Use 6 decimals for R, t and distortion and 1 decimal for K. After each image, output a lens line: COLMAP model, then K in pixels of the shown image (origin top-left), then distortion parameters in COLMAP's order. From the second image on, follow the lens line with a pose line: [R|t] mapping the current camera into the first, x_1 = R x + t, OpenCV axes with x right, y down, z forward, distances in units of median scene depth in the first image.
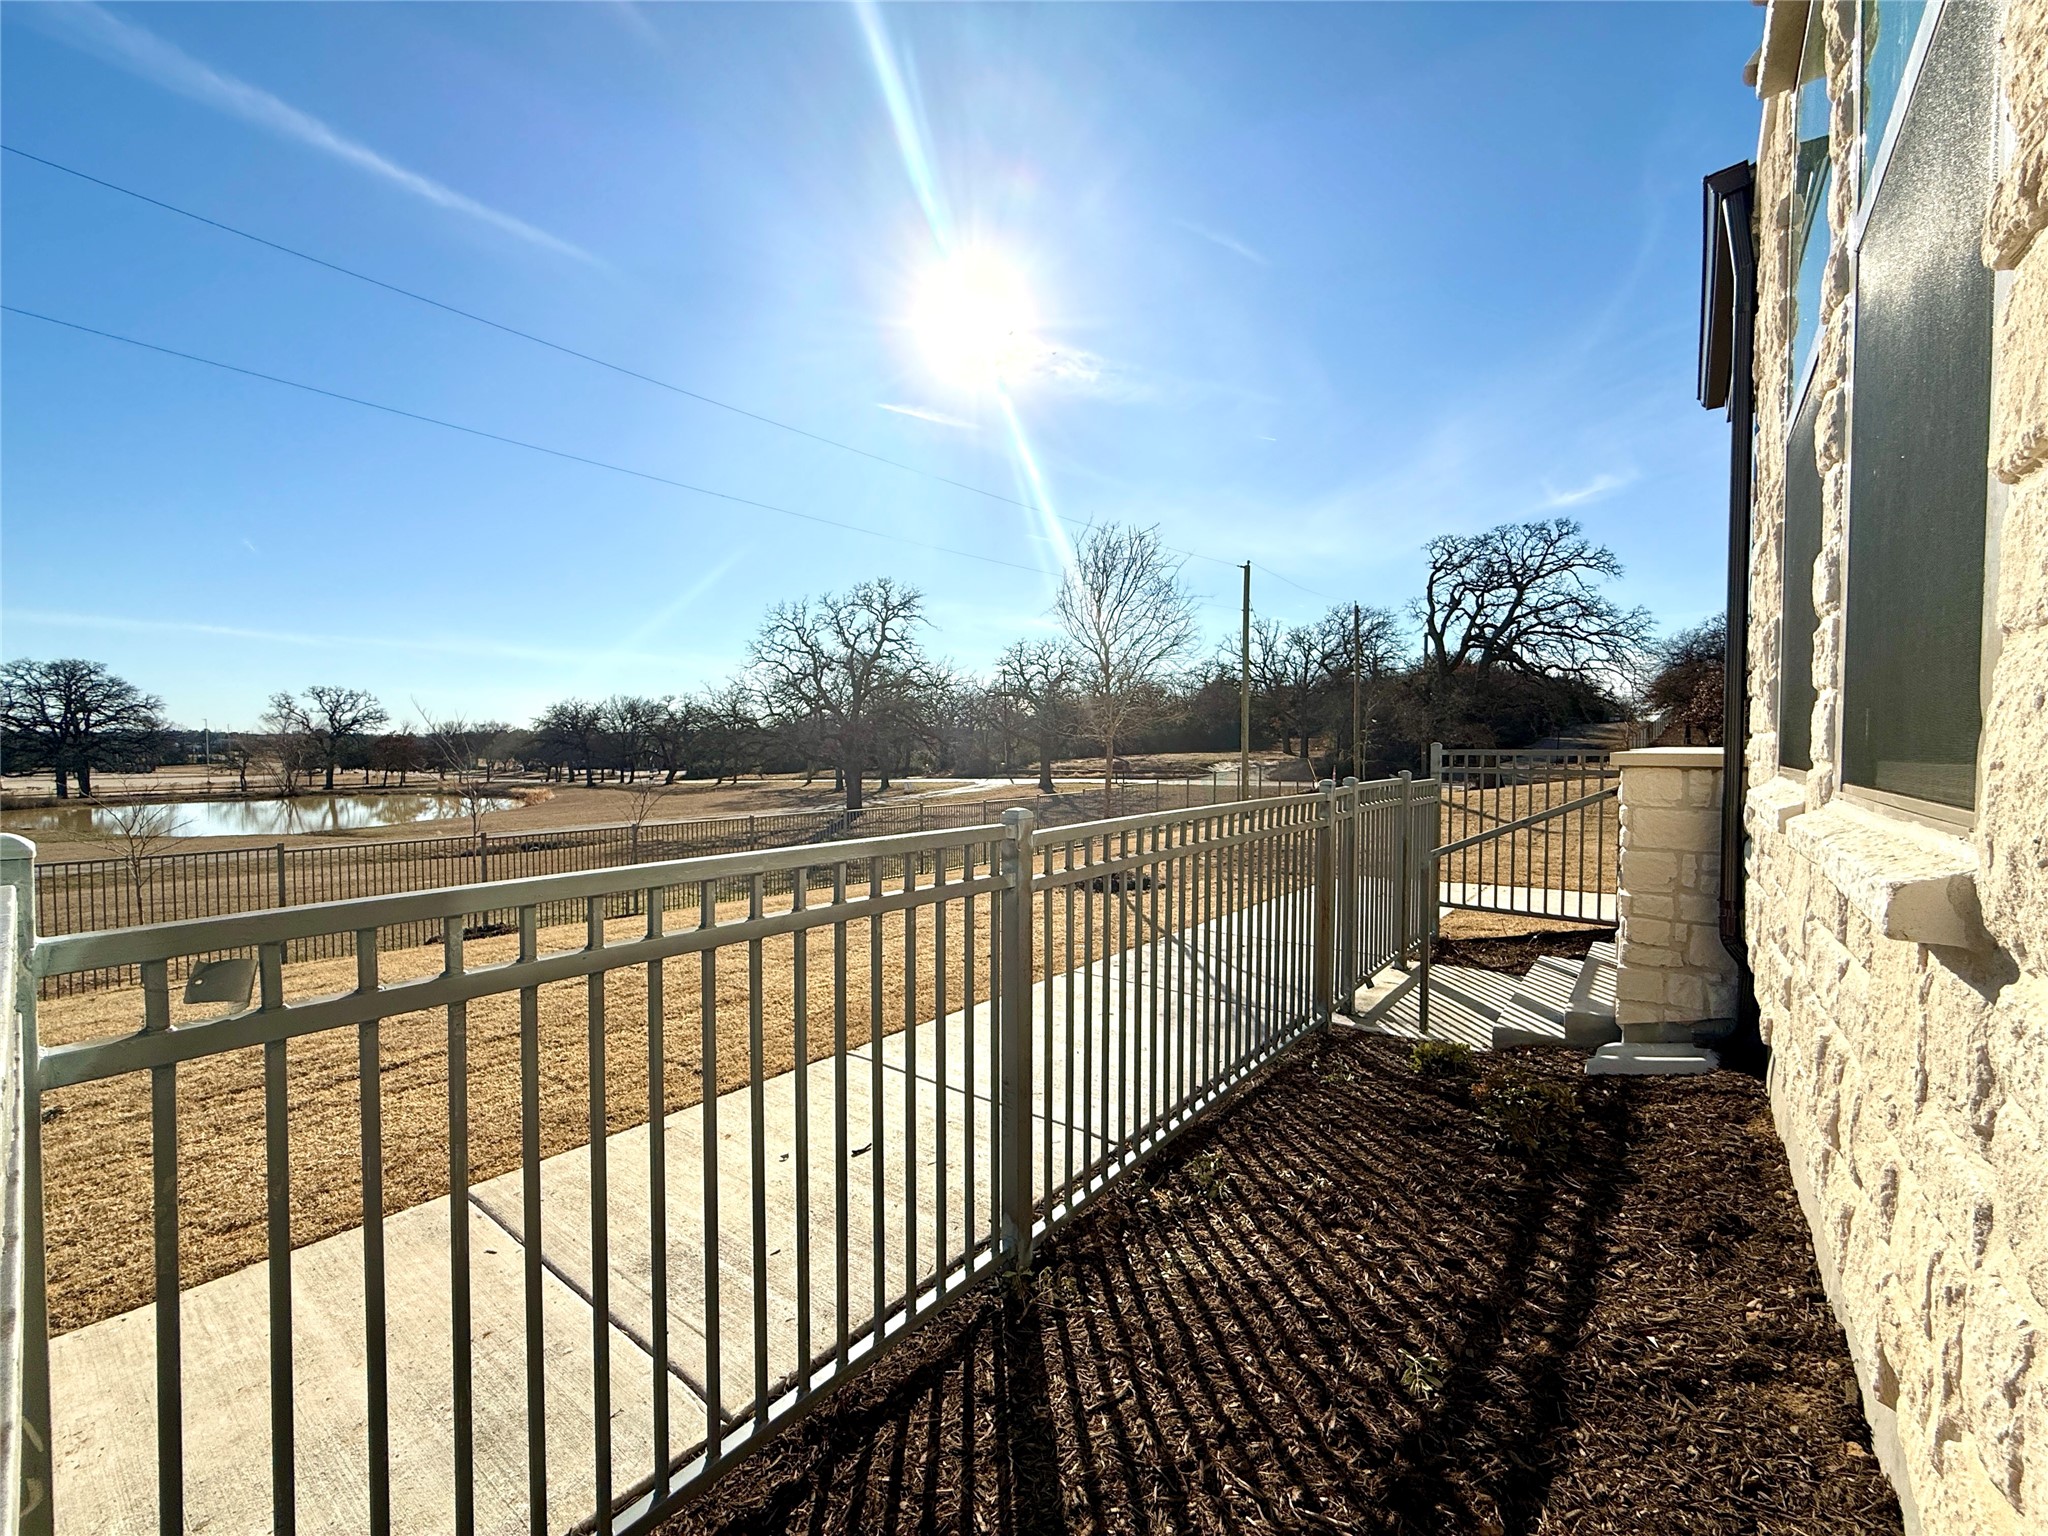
lens RADIAL K [[816.8, 0, 1022.5], [0, 816.8, 767.5], [0, 0, 1]] dist [-0.001445, -0.000059]
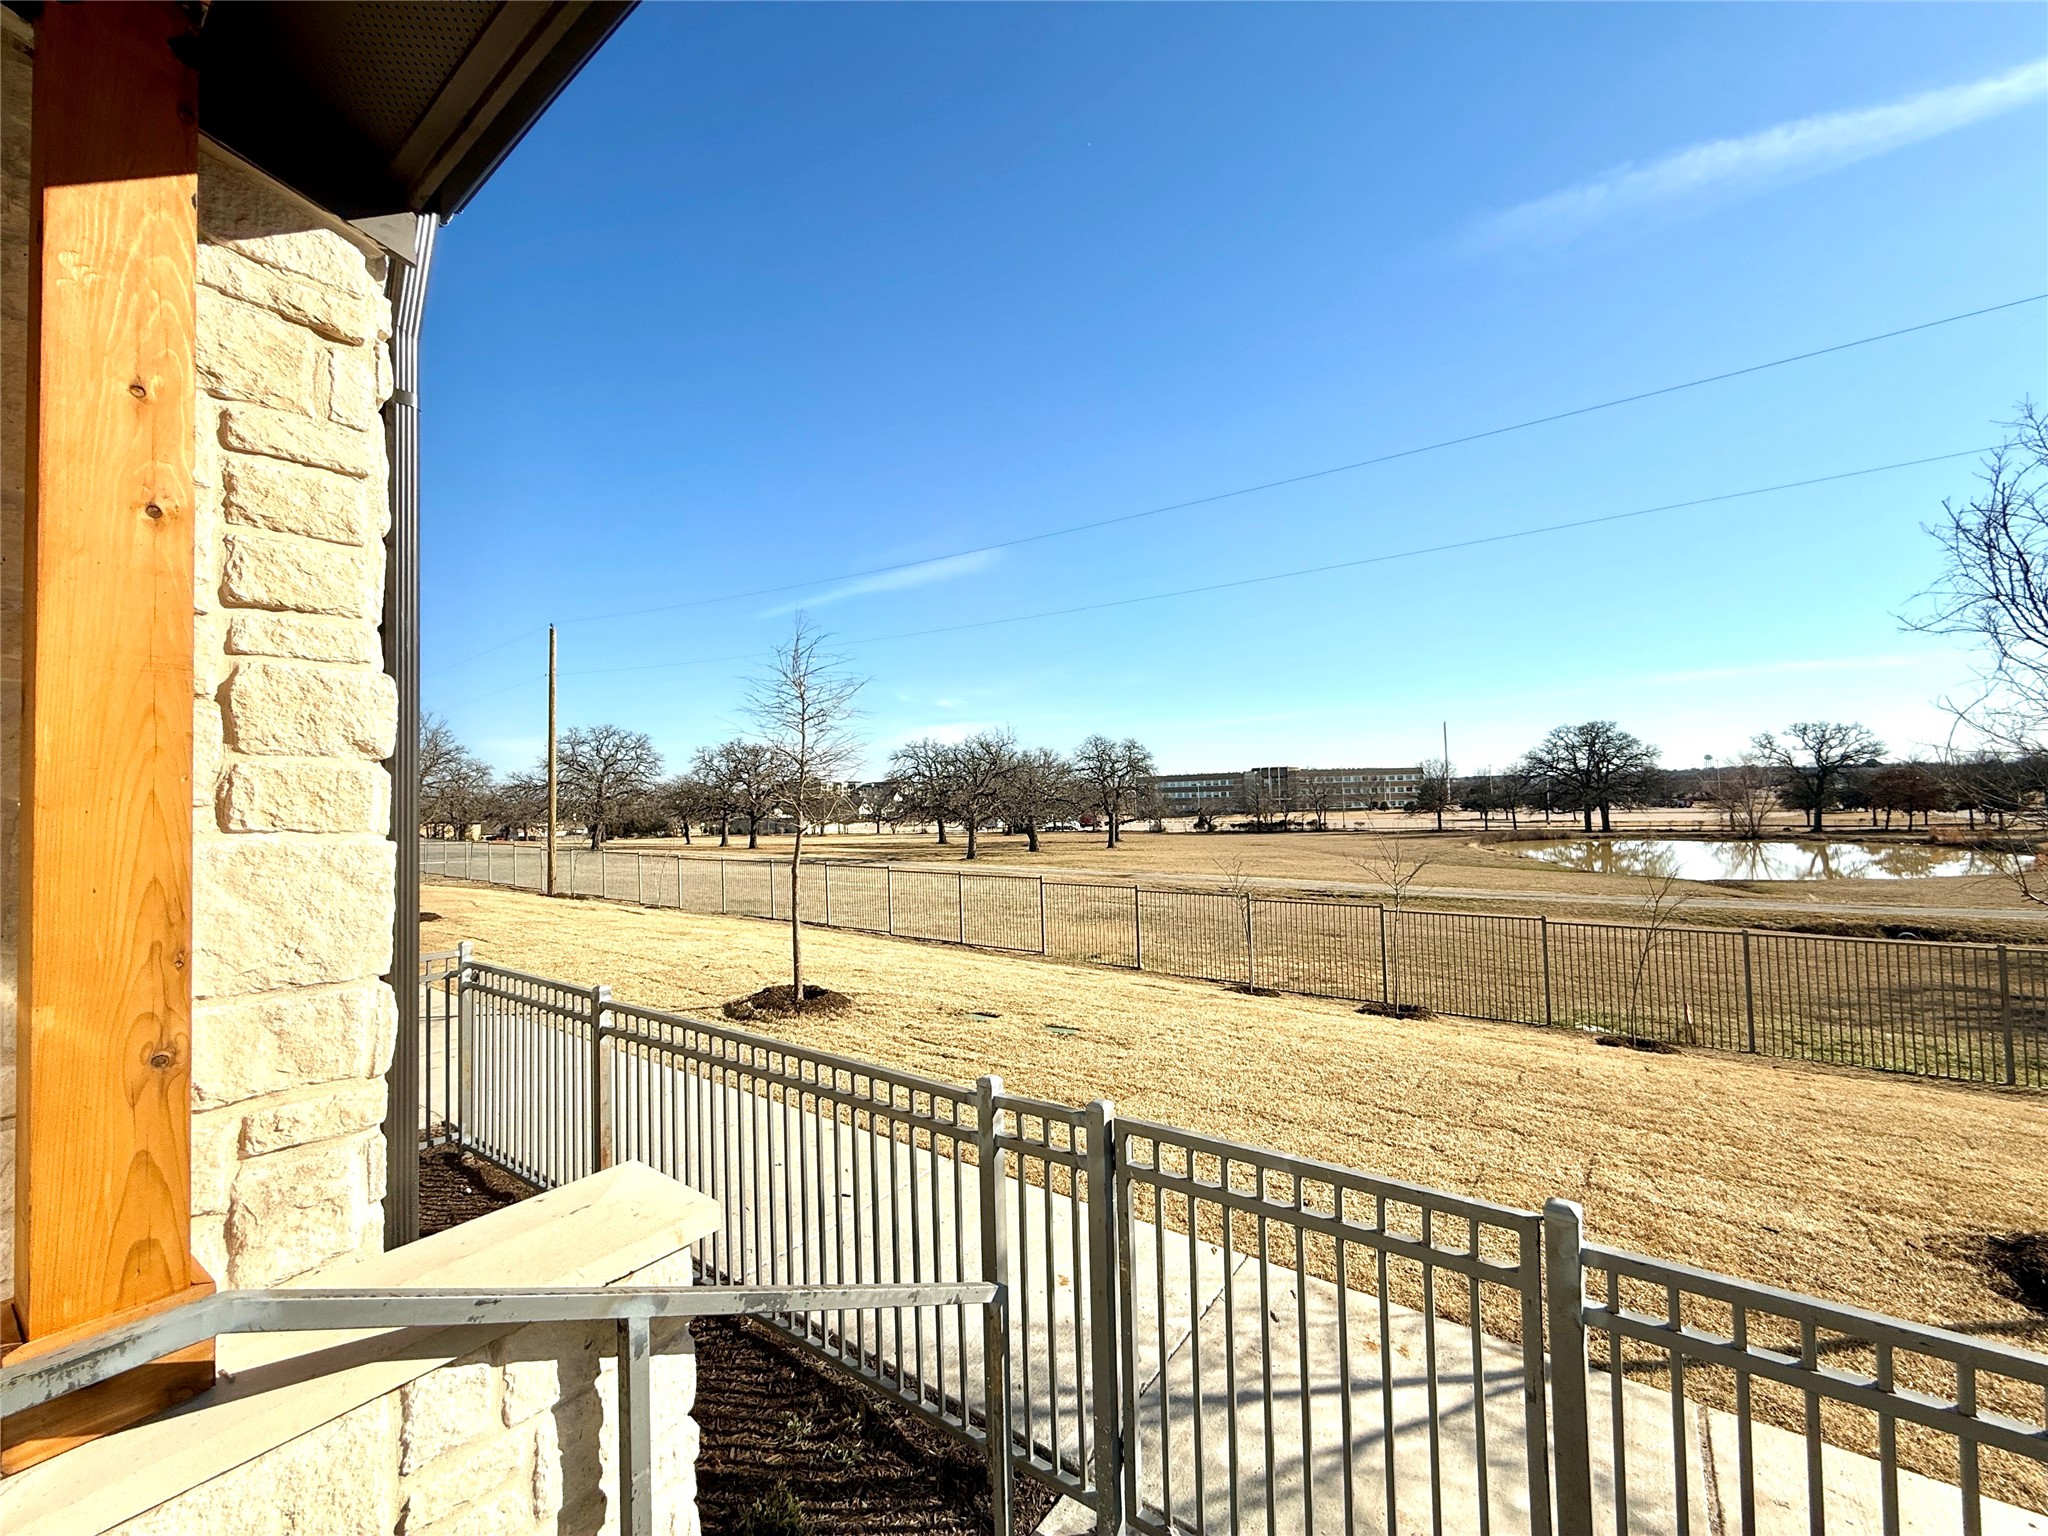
lens RADIAL K [[816.8, 0, 1019.3], [0, 816.8, 768.5], [0, 0, 1]] dist [-0.001445, -0.000059]
pose [[0.046462, -0.036457, -0.998255, 0.060685], [-0.001988, 0.999328, -0.036589, -0.012371], [0.998918, 0.003684, 0.046359, 0.056390]]
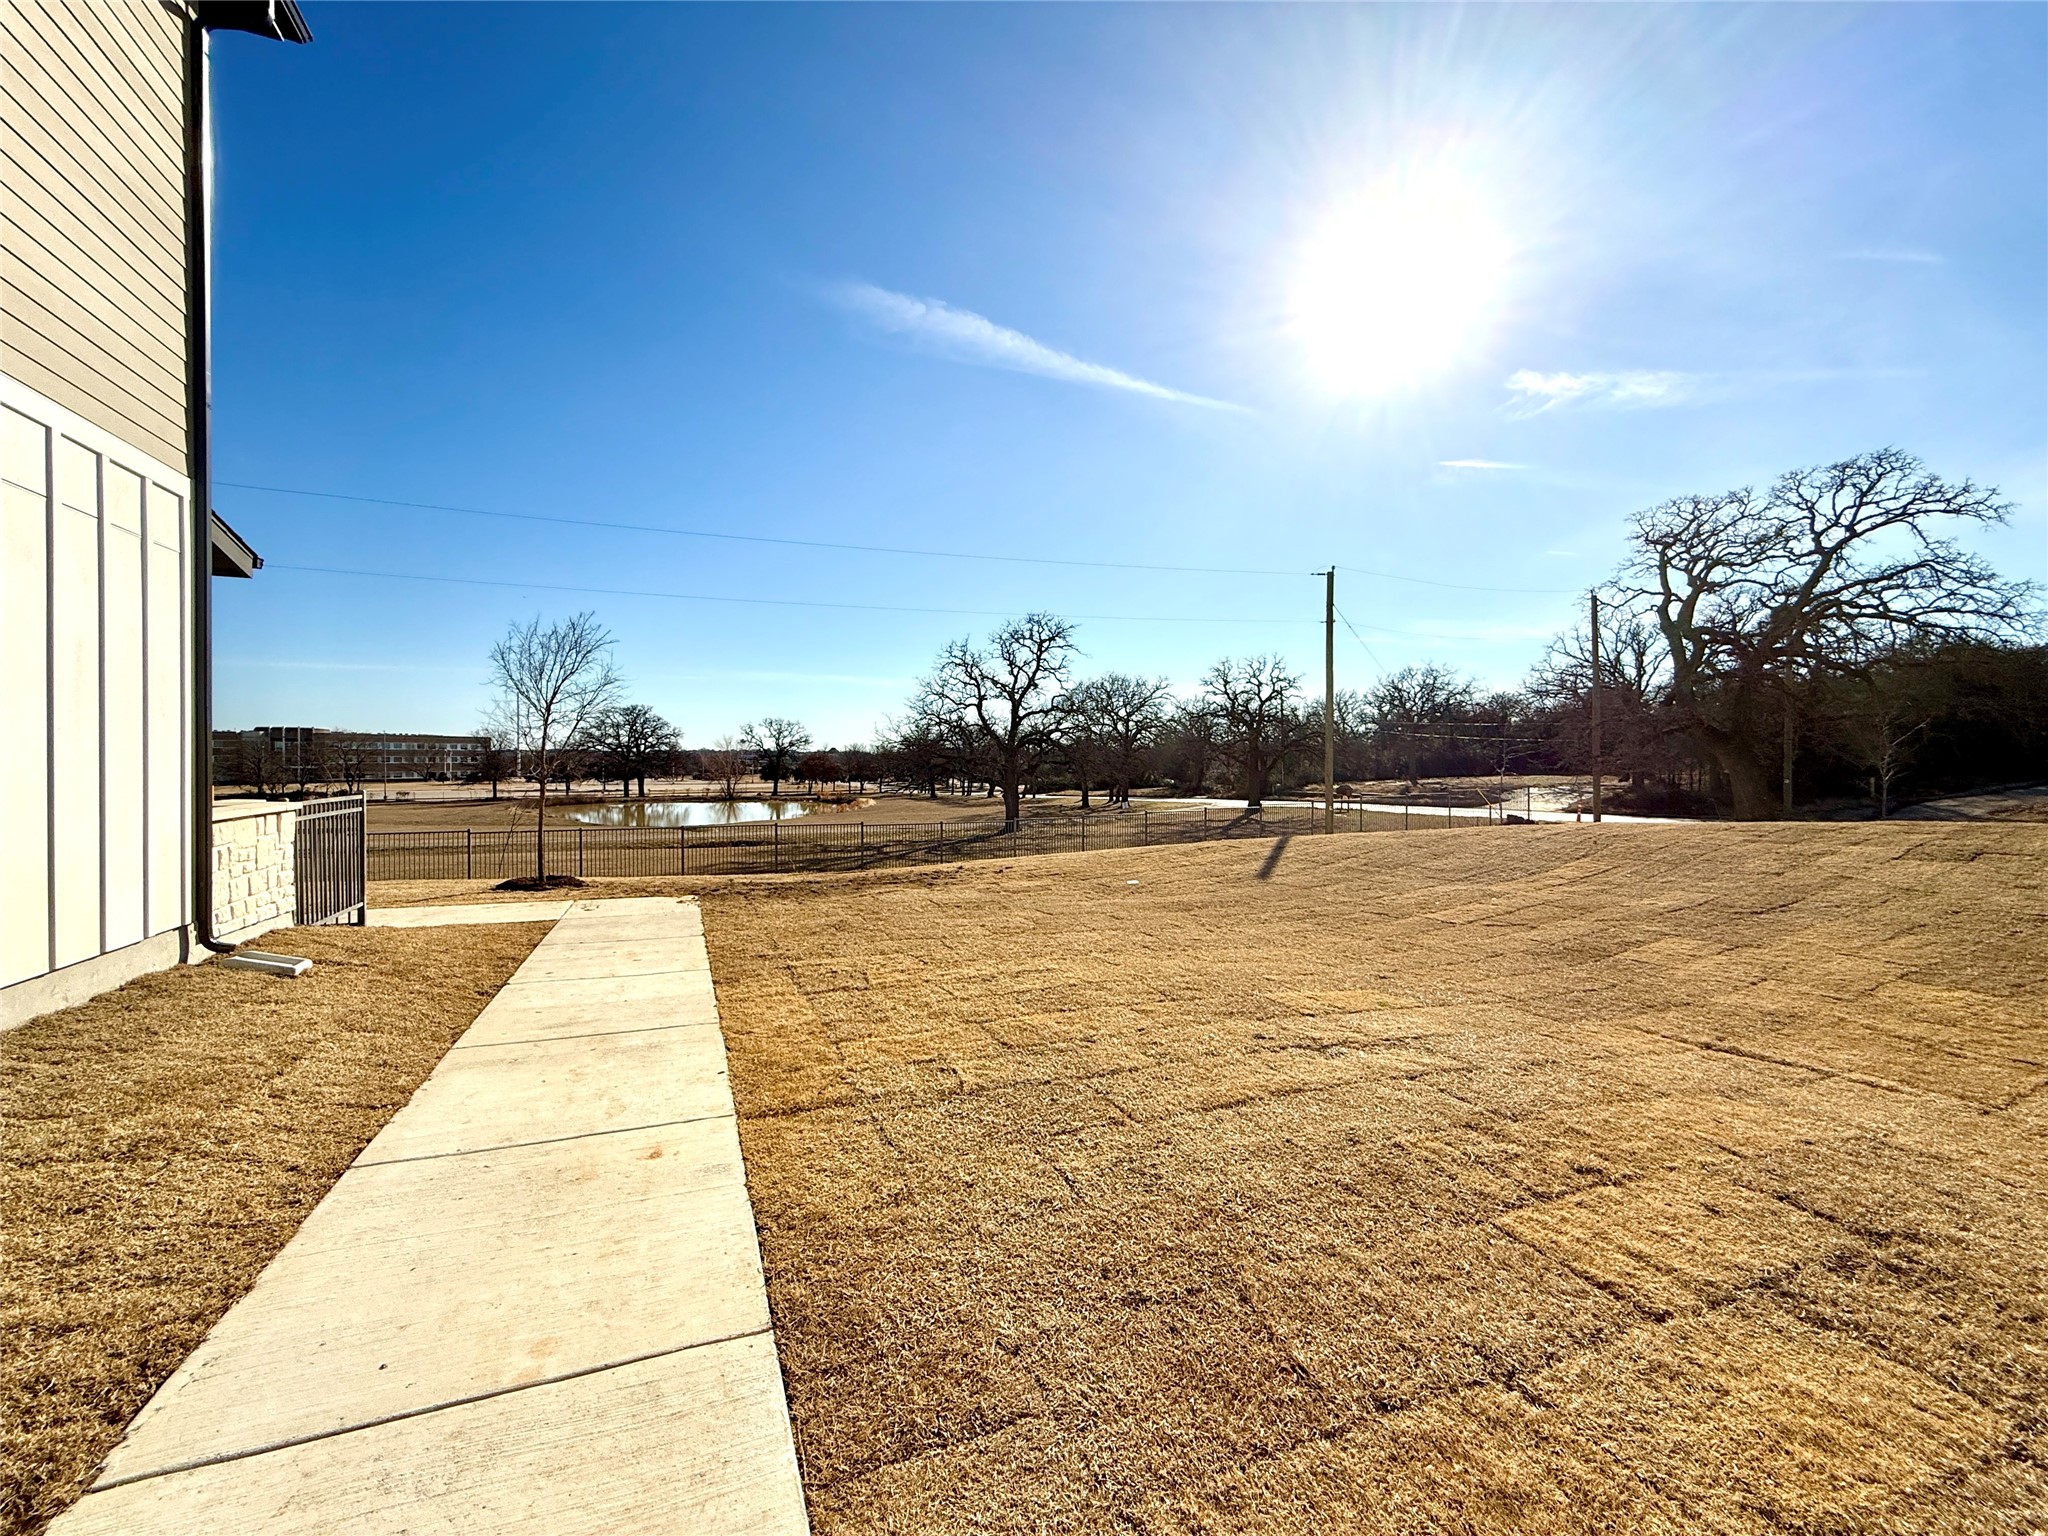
lens RADIAL K [[816.8, 0, 1024.6], [0, 816.8, 765.6], [0, 0, 1]] dist [-0.001445, -0.000059]
pose [[0.881583, 0.005541, -0.471996, 0.187796], [-0.015732, 0.999720, -0.017648, -0.005910], [0.471766, 0.022983, 0.881424, 0.023523]]
